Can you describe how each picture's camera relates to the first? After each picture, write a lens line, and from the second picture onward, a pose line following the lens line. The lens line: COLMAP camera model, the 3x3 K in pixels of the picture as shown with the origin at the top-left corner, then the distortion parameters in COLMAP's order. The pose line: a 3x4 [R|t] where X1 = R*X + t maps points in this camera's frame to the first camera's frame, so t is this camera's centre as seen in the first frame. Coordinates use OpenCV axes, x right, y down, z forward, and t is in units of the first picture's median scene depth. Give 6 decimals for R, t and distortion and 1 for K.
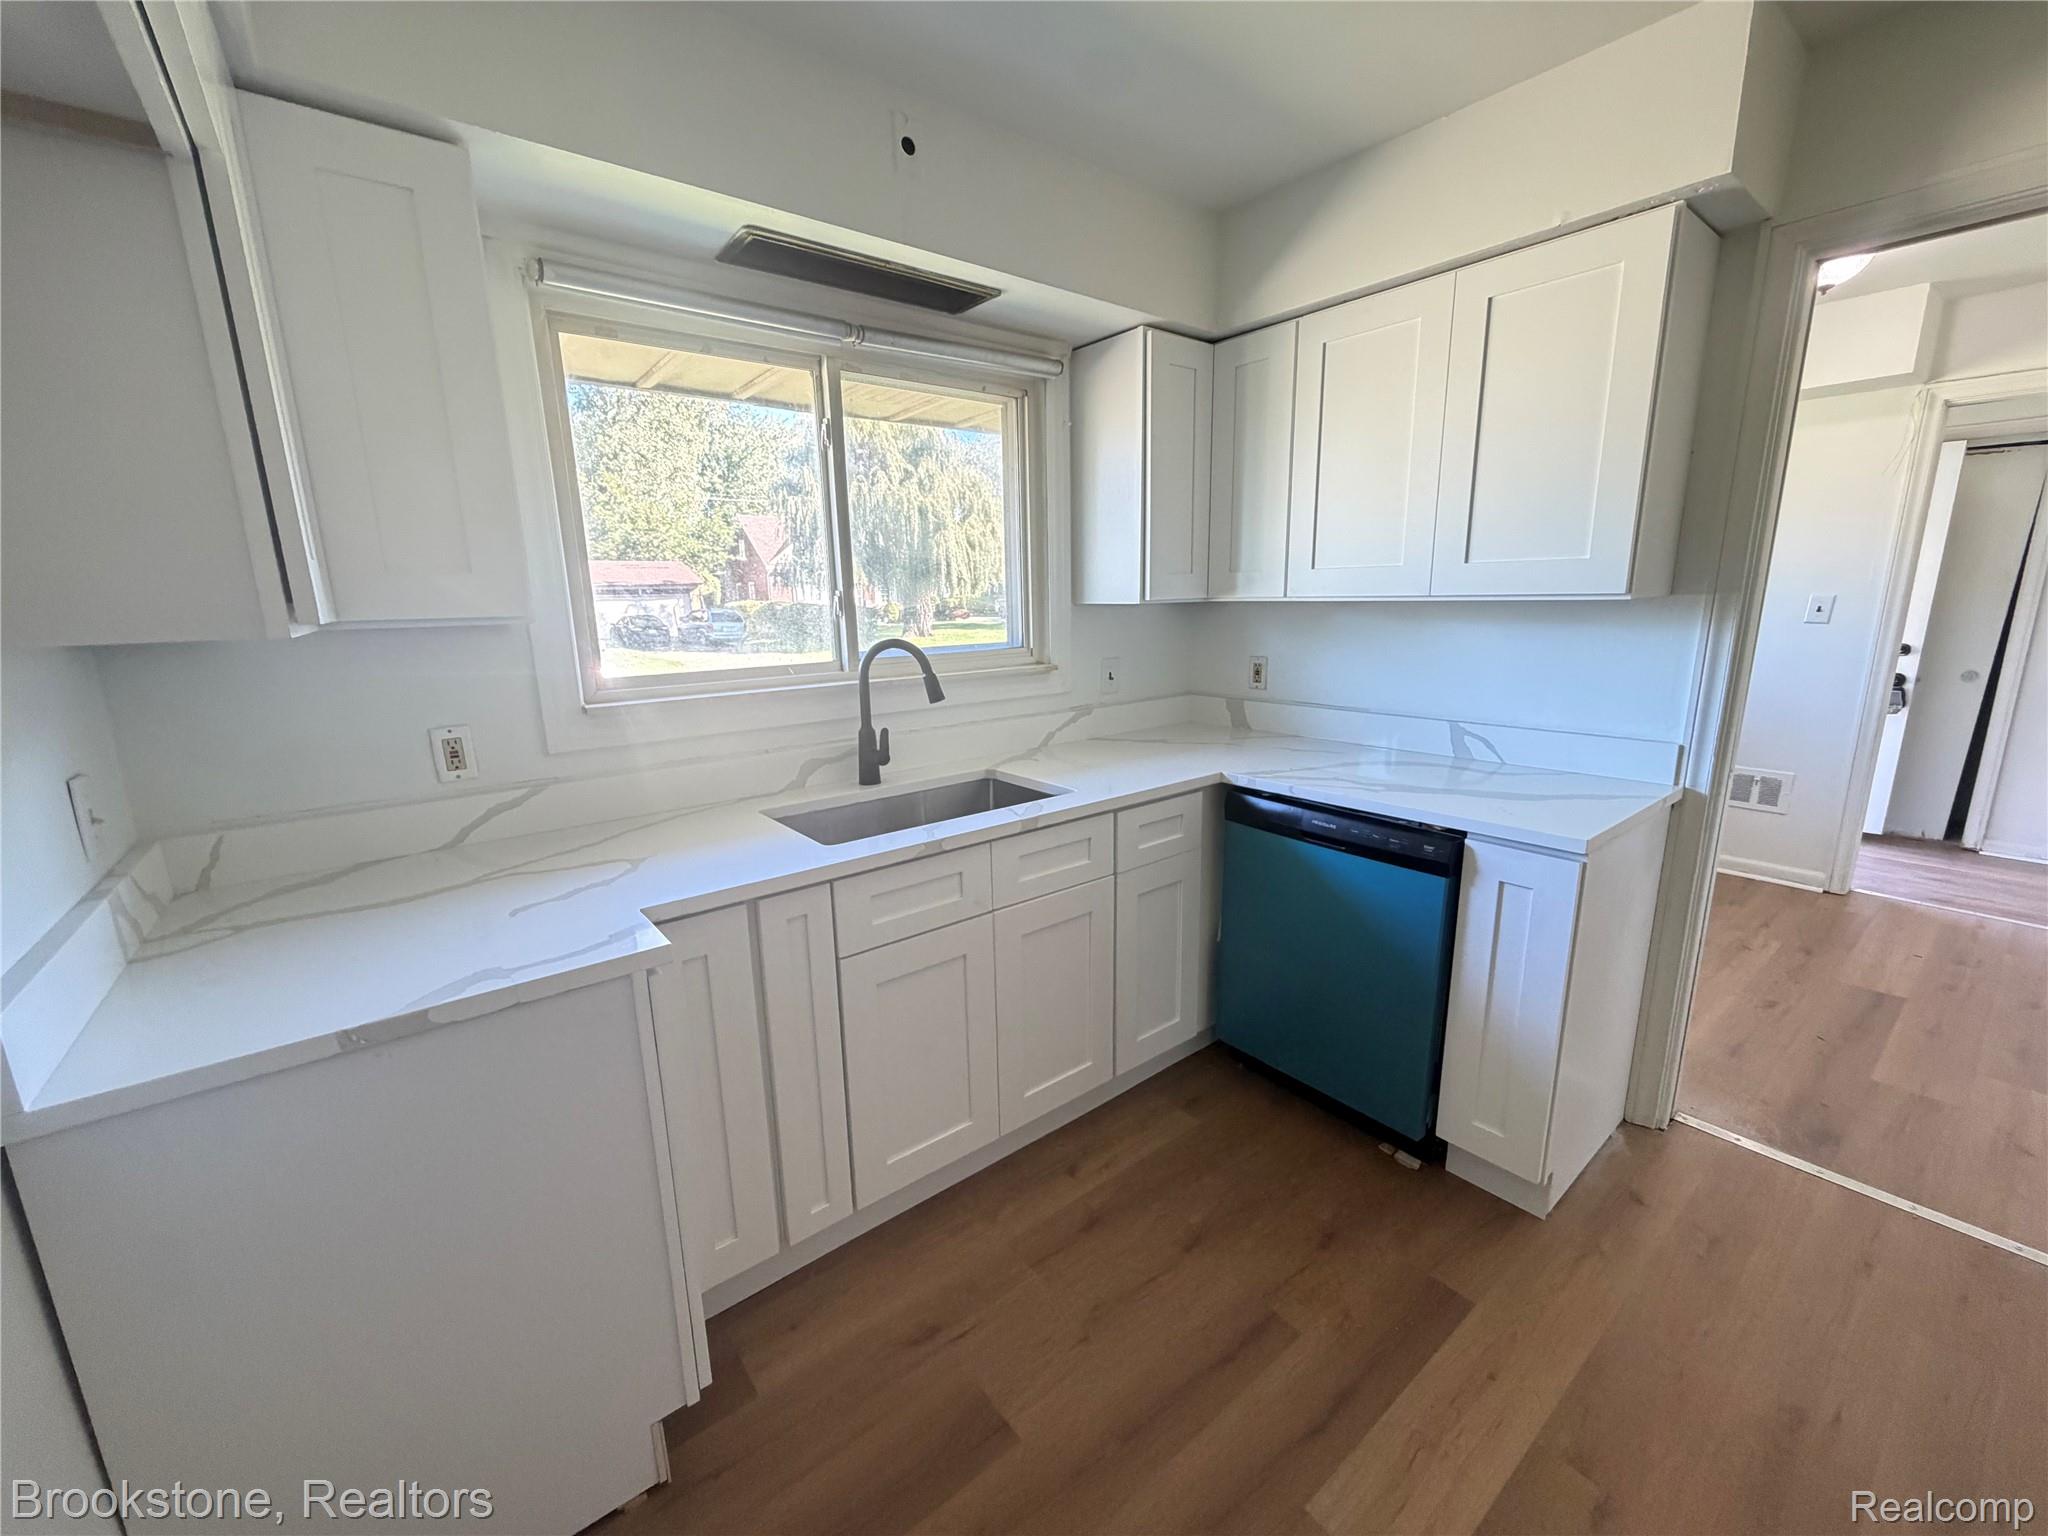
lens RADIAL K [[814.1, 0, 1016.6], [0, 814.1, 773.2], [0, 0, 1]] dist [0.000074, -0.000242]
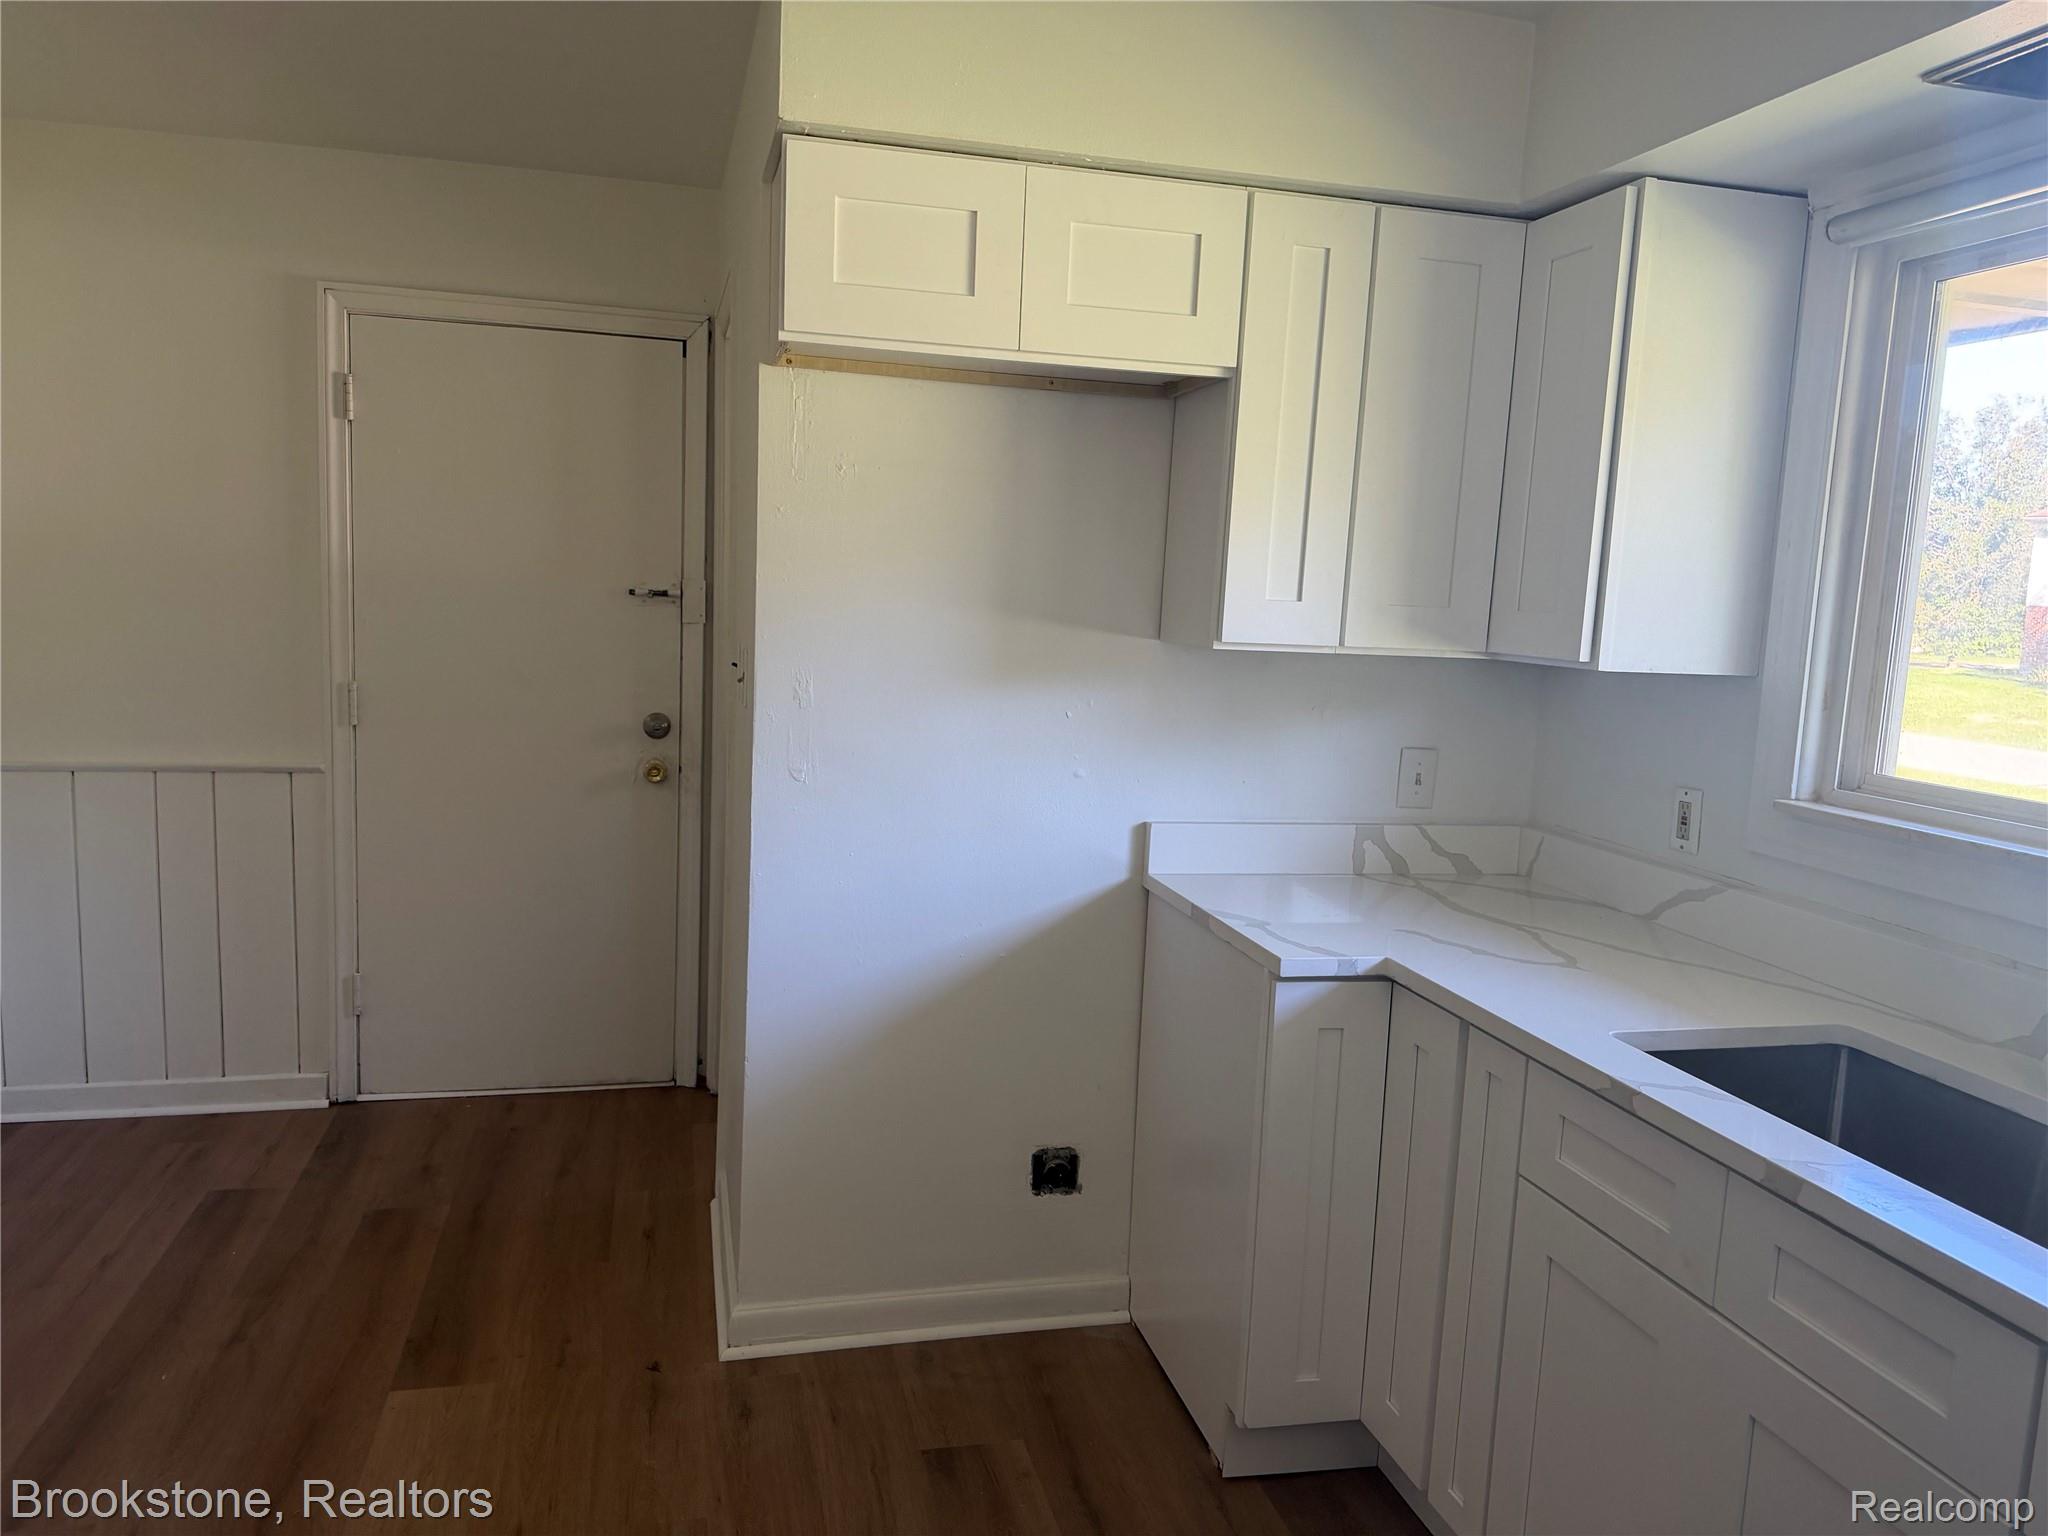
lens RADIAL K [[1435.5, 0, 1010.5], [0, 1435.5, 778.0], [0, 0, 1]] dist [0.037751, -0.014530]
pose [[-0.413129, 0.124678, -0.902098, 0.759944], [-0.231090, 0.943807, 0.236274, -0.205089], [0.880864, 0.306077, -0.361102, 0.716020]]
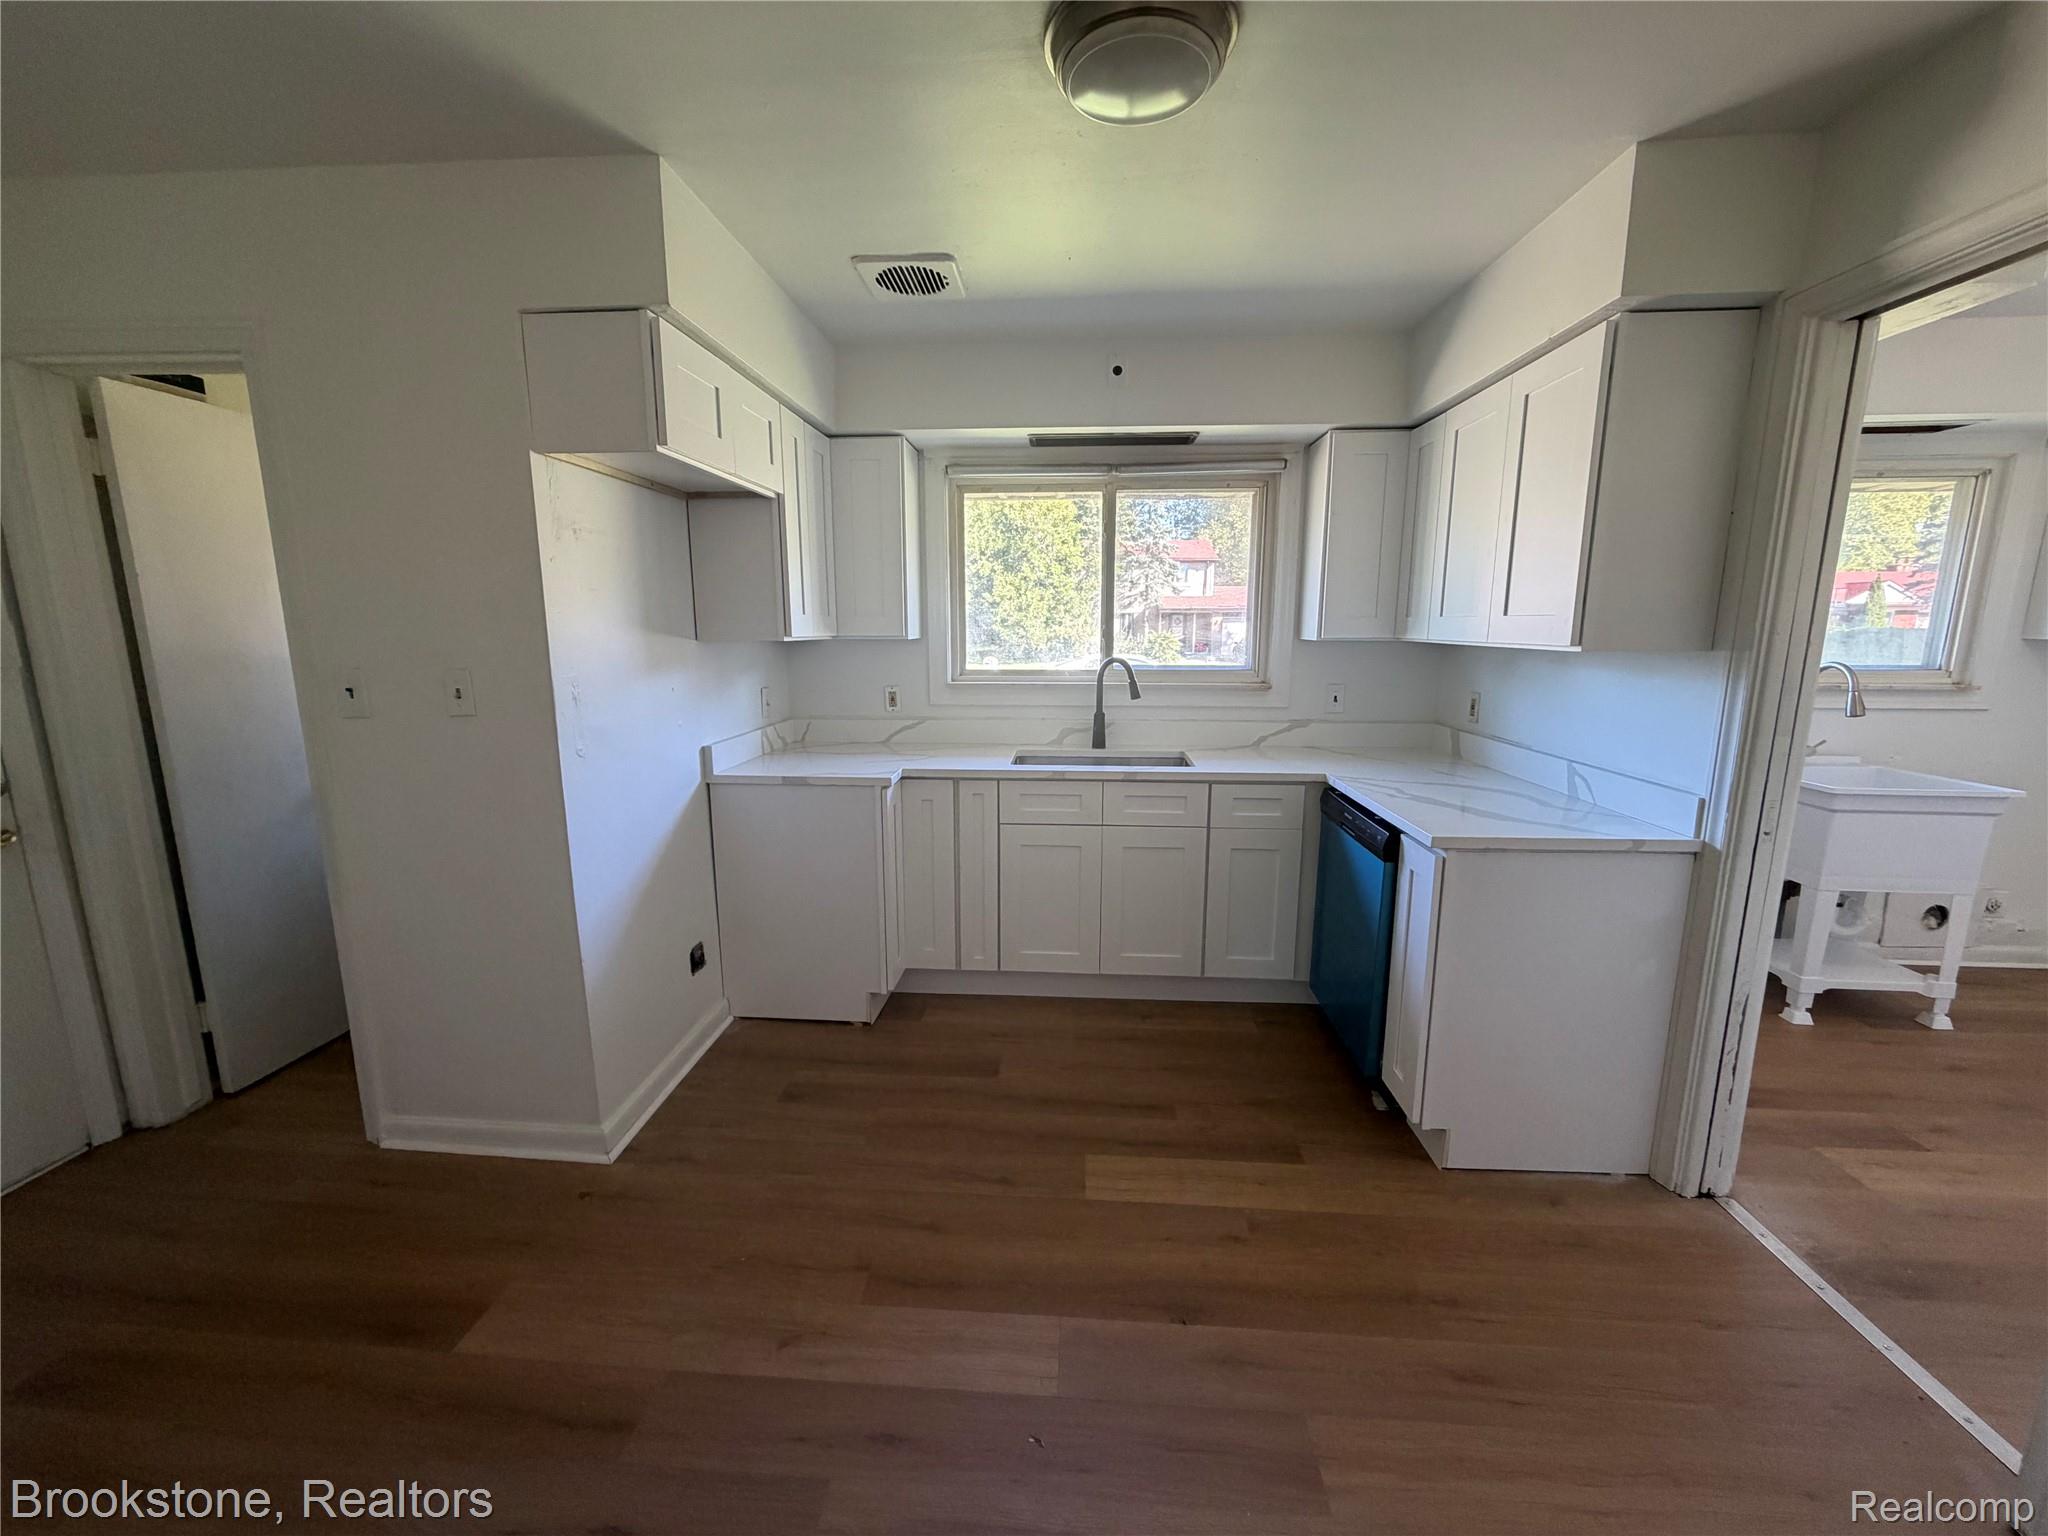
lens RADIAL K [[814.1, 0, 1017.3], [0, 814.1, 778.6], [0, 0, 1]] dist [0.000074, -0.000242]
pose [[0.737924, 0.147174, -0.658642, 0.768427], [-0.160553, 0.986196, 0.040487, 0.033035], [0.655509, 0.075871, 0.751367, -0.288409]]
